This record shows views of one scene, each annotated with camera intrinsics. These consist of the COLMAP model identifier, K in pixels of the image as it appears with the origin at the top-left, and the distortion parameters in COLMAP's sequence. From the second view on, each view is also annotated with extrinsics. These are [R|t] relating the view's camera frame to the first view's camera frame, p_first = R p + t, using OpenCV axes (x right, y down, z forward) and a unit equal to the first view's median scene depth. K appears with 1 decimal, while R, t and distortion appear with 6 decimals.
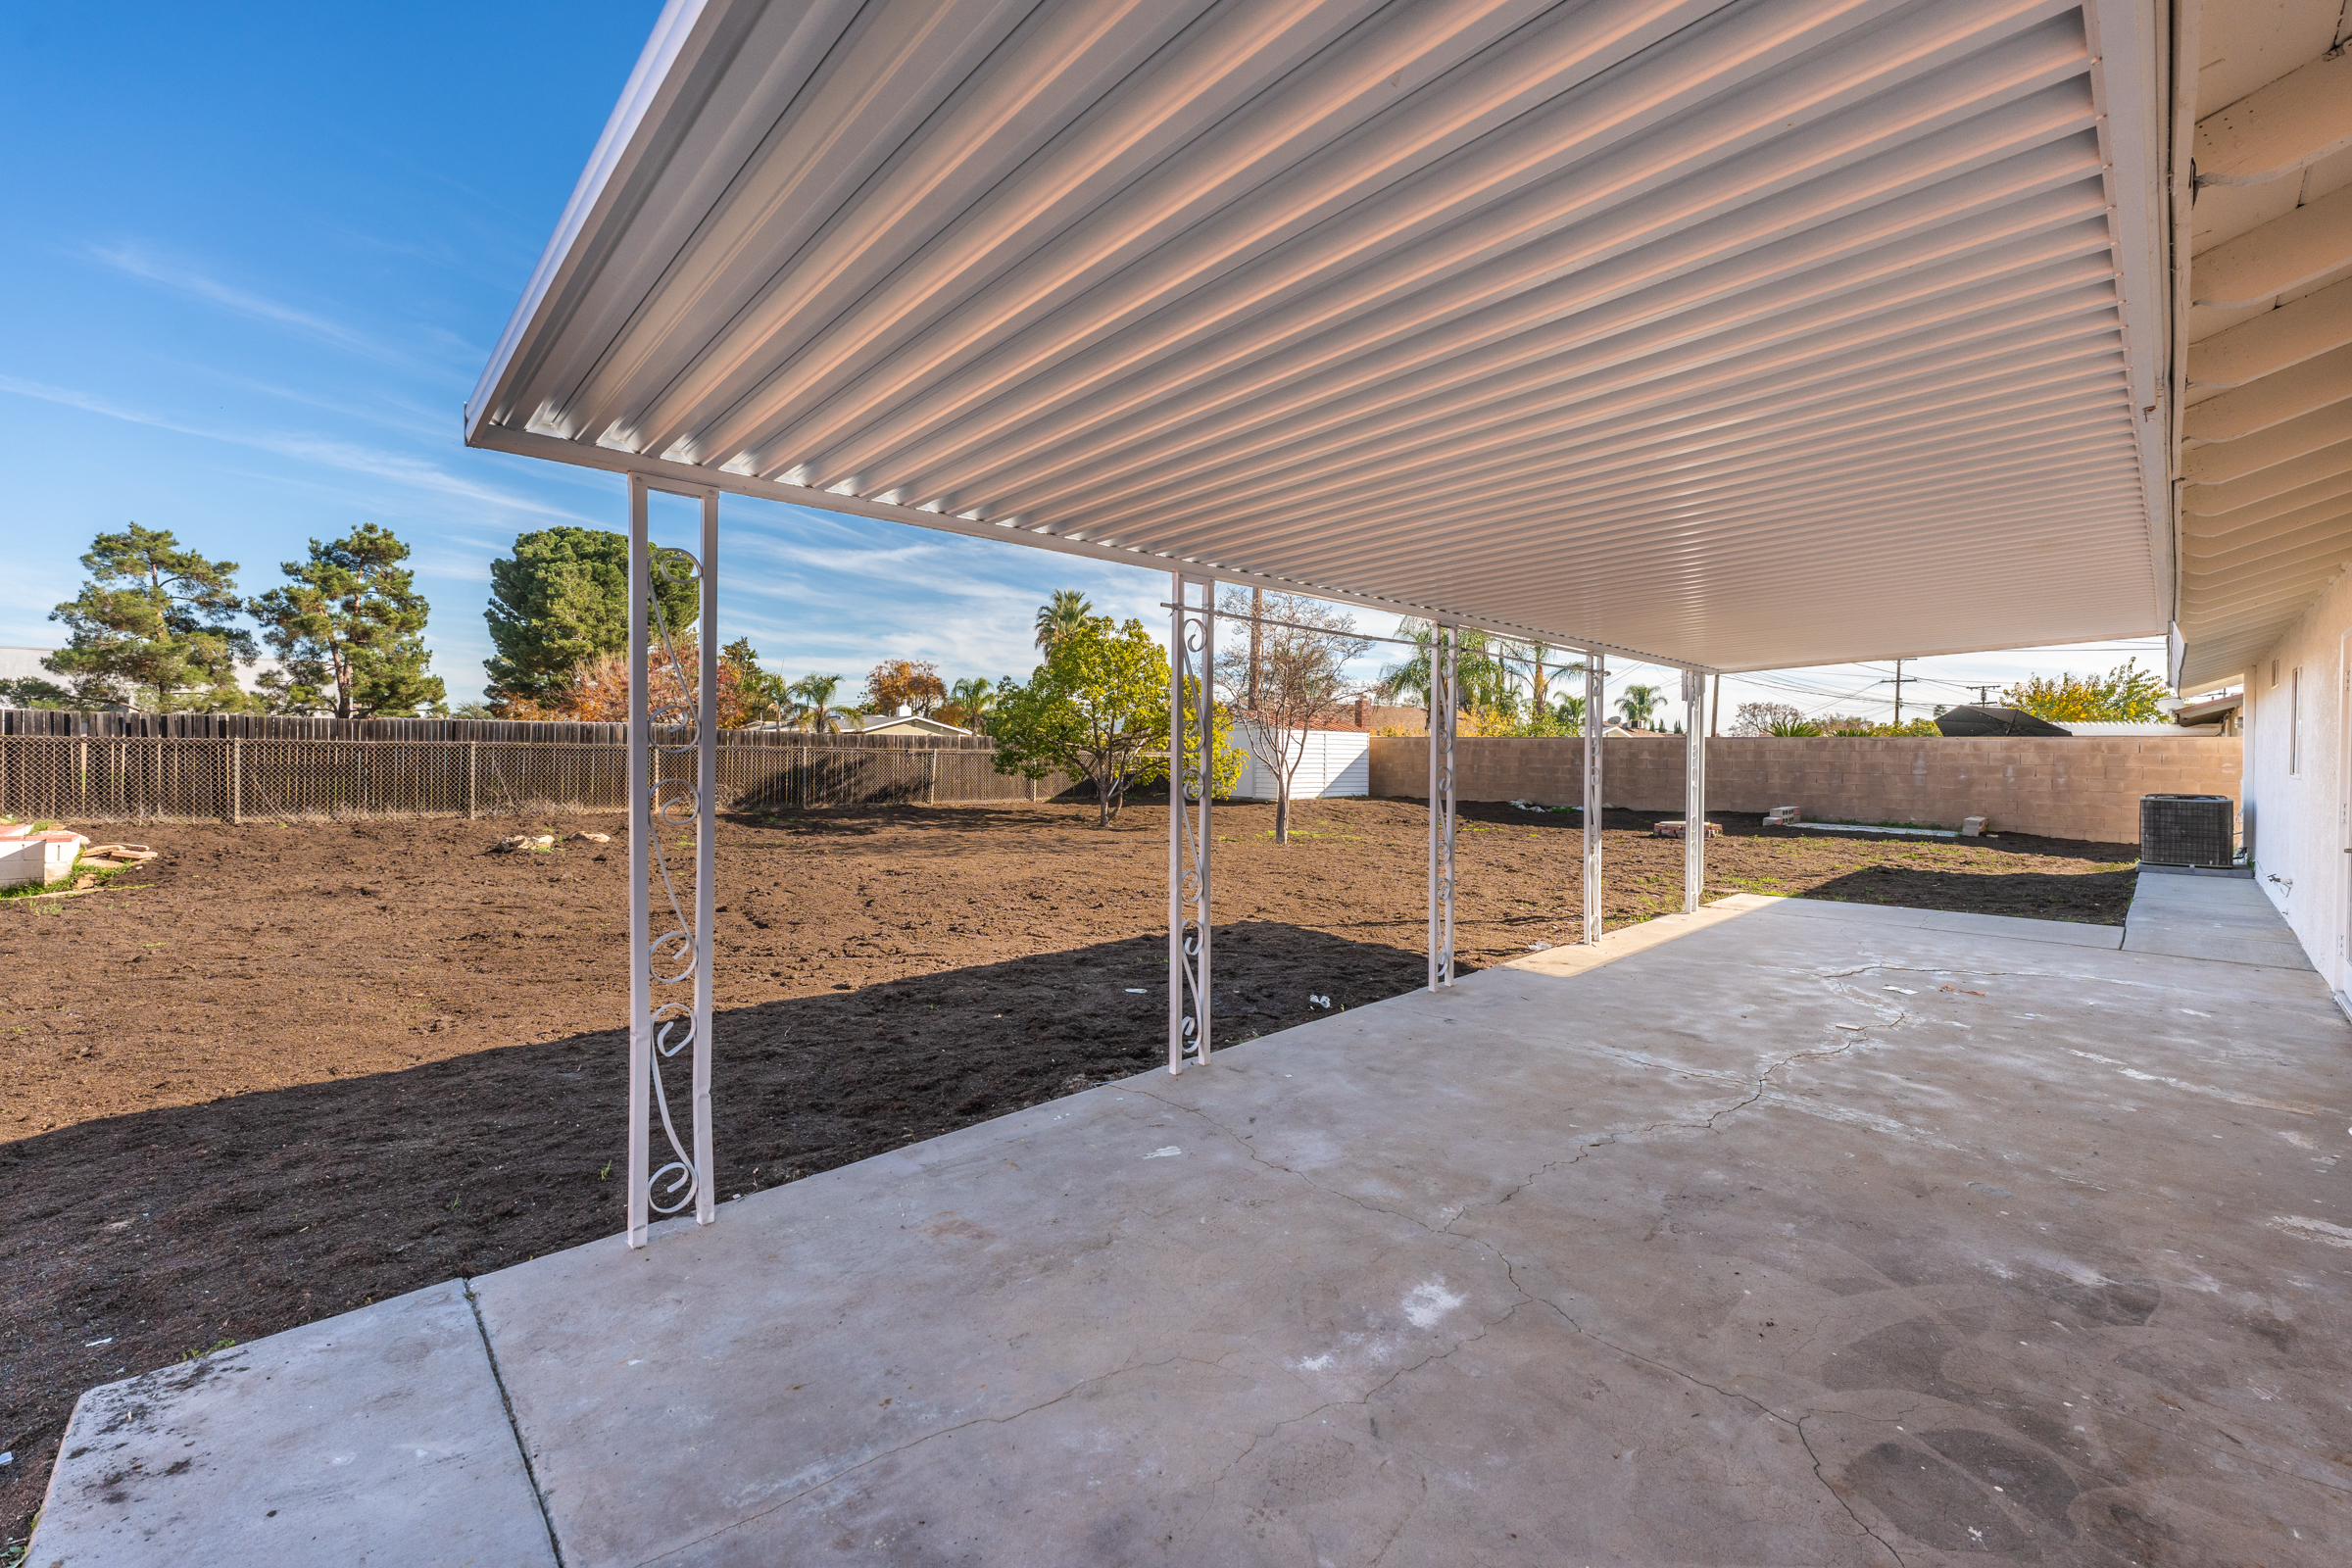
lens RADIAL K [[949.1, 0, 1170.2], [0, 949.1, 758.3], [0, 0, 1]] dist [-0.000690, -0.000141]
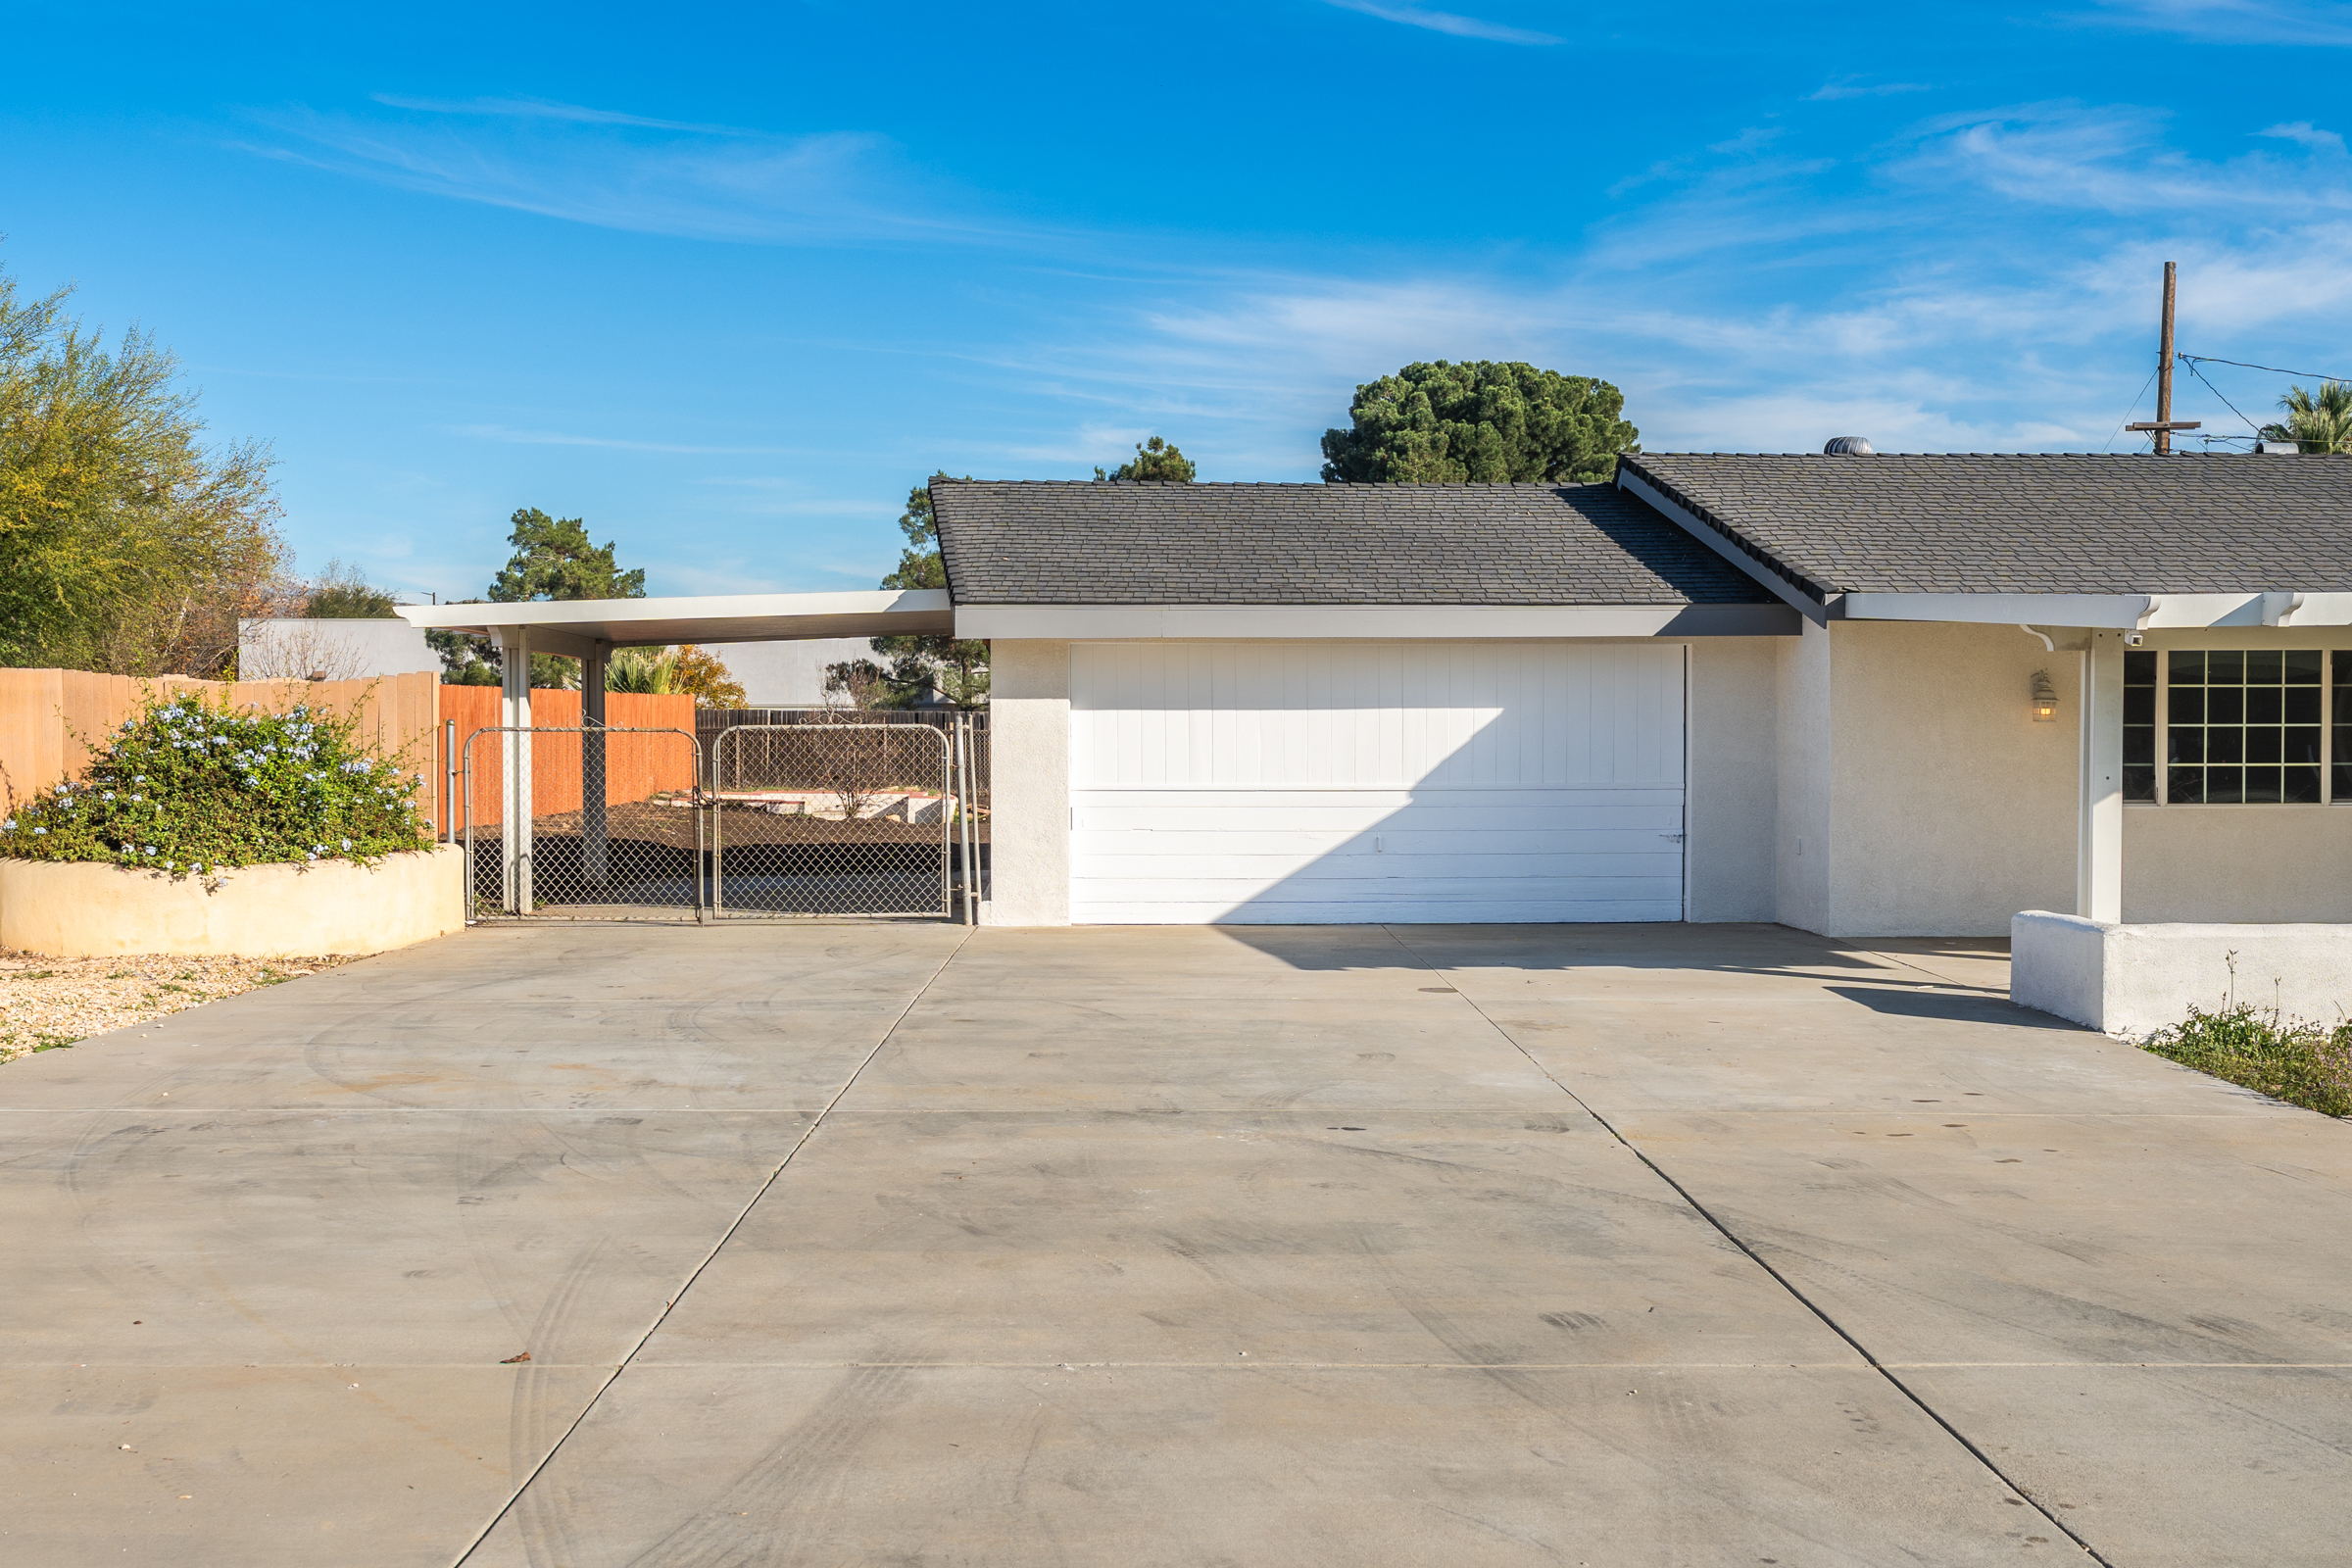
lens RADIAL K [[2361.0, 0, 1168.9], [0, 2361.0, 744.7], [0, 0, 1]] dist [0.004489, -0.008012]
pose [[0.753779, -0.002531, -0.657124, 0.249504], [-0.000772, 0.999988, -0.004737, 0.002496], [0.657128, 0.004078, 0.753768, -0.254788]]
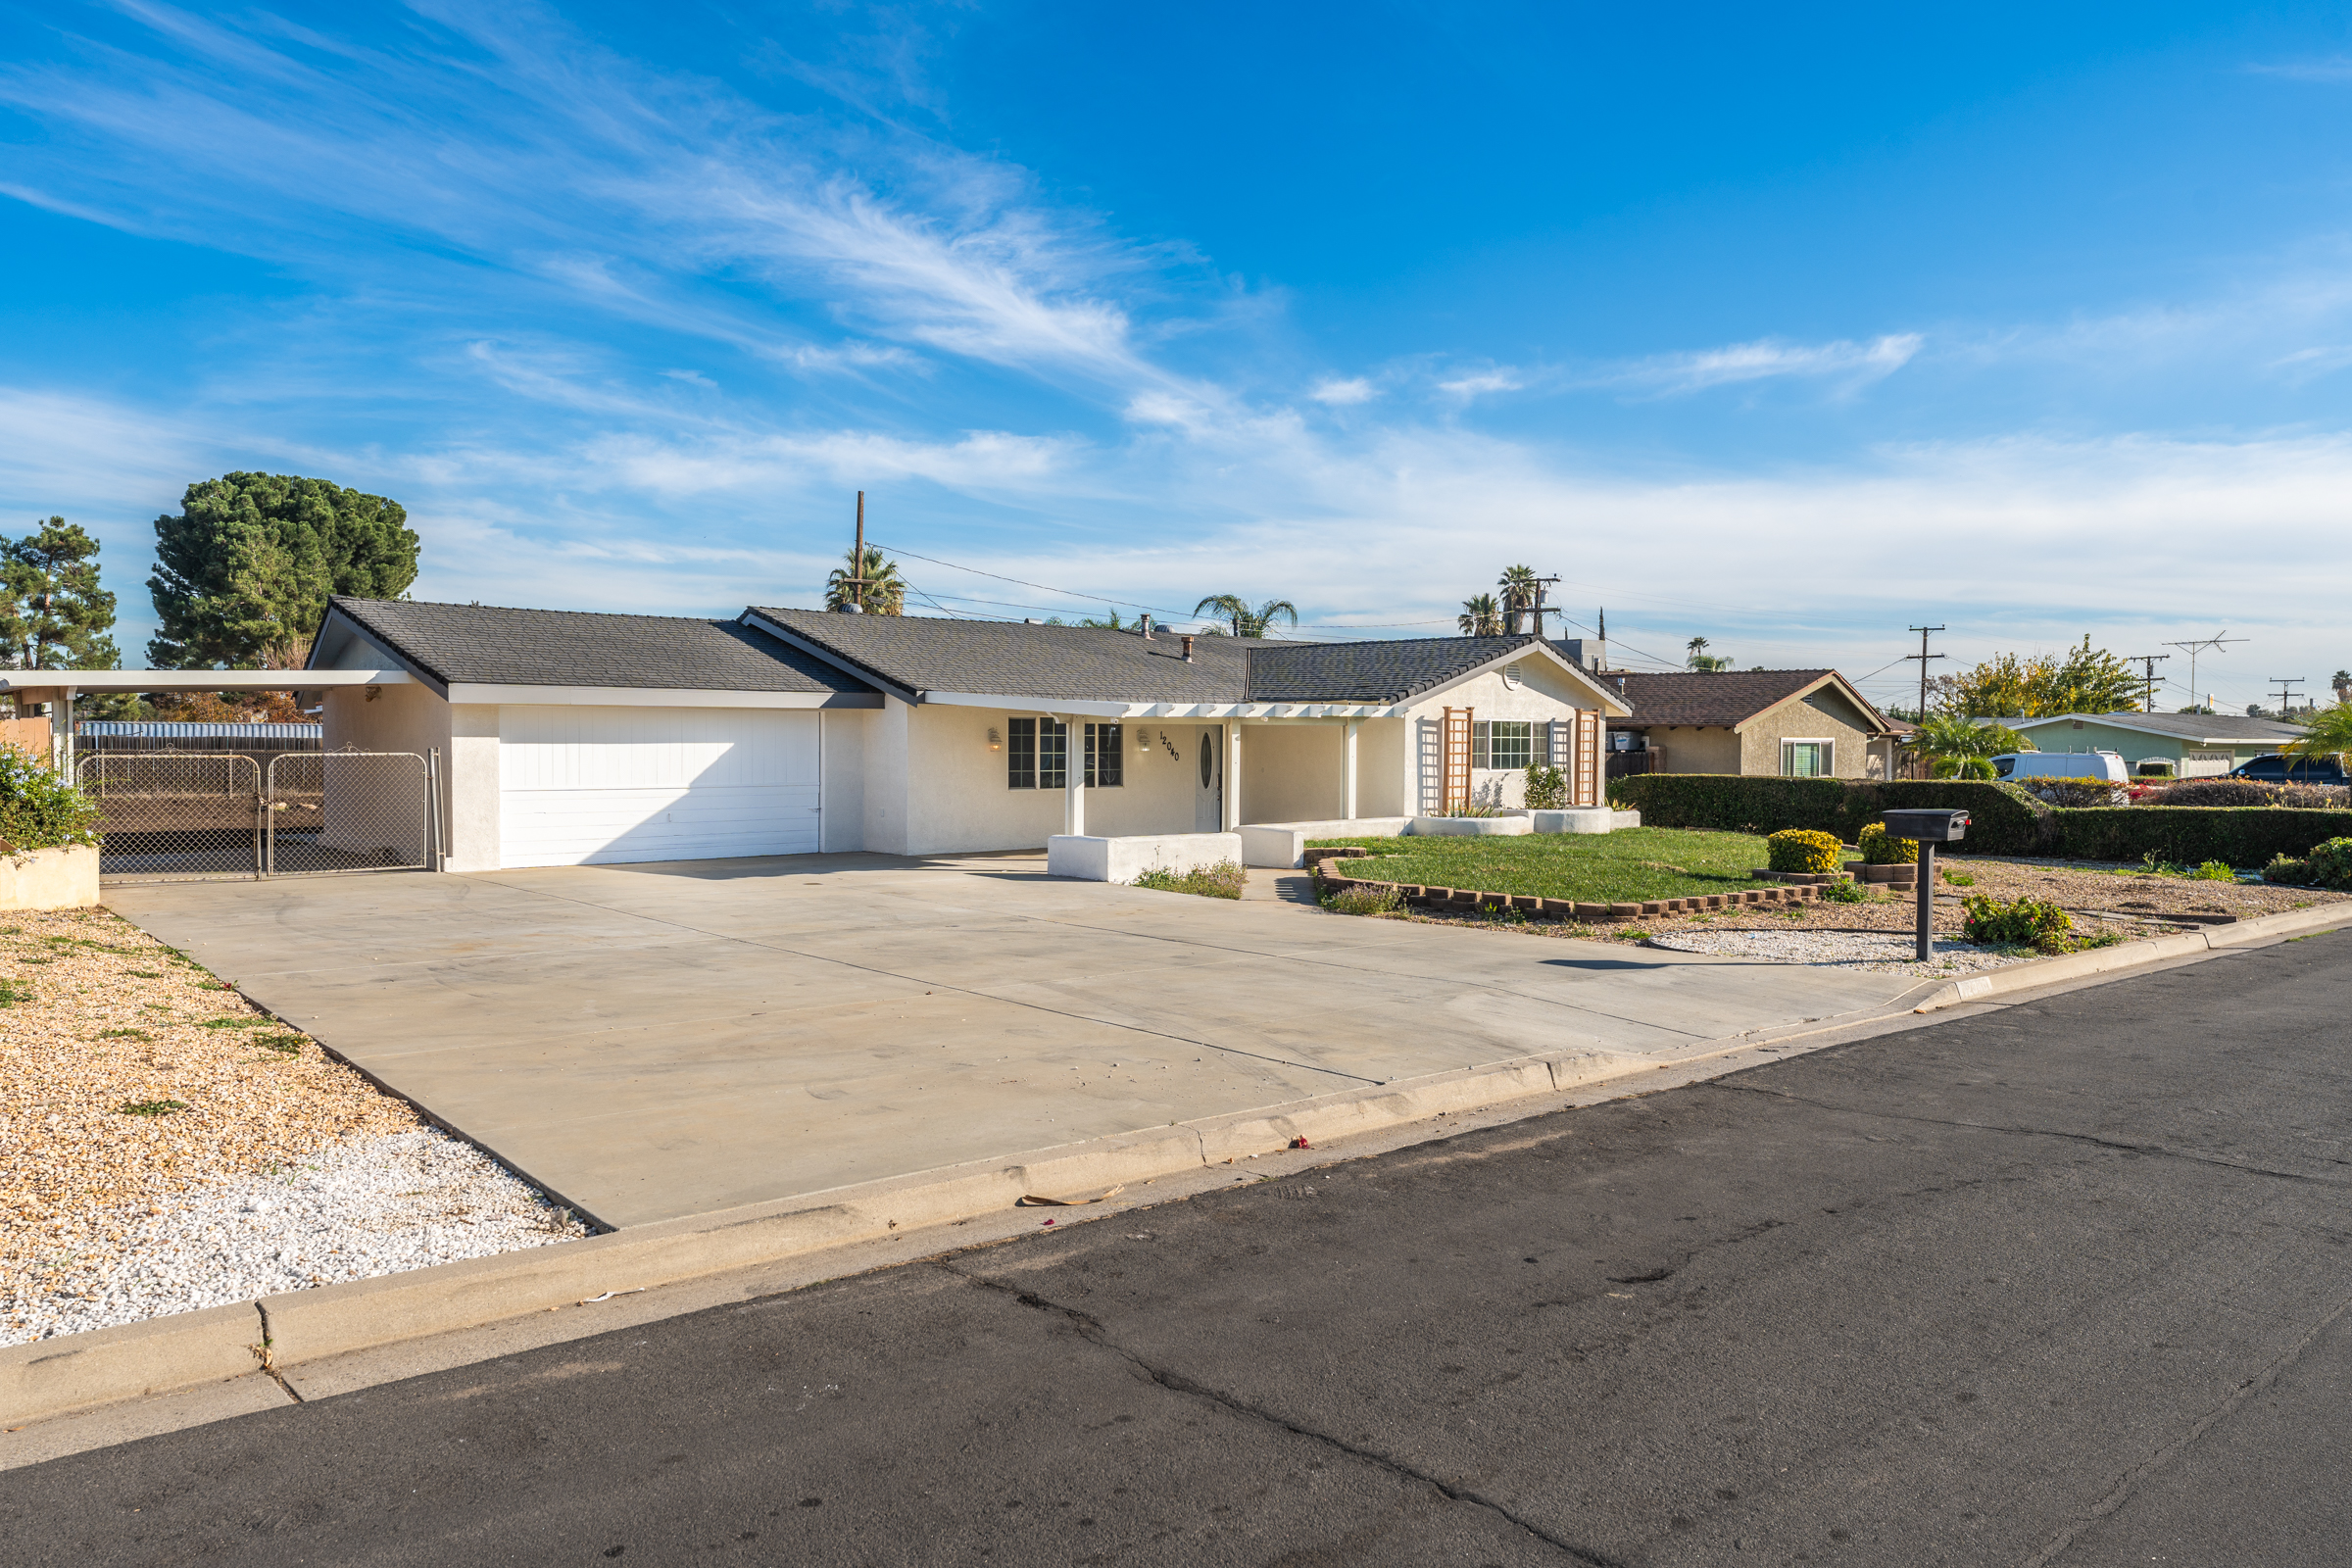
lens RADIAL K [[1564.3, 0, 1176.0], [0, 1564.3, 784.0], [0, 0, 1]] dist [-0.002085, 0.003957]
pose [[0.999771, -0.003556, -0.021095, 0.204085], [0.003894, 0.999865, 0.015987, 0.000824], [0.021035, -0.016065, 0.999650, -0.358567]]
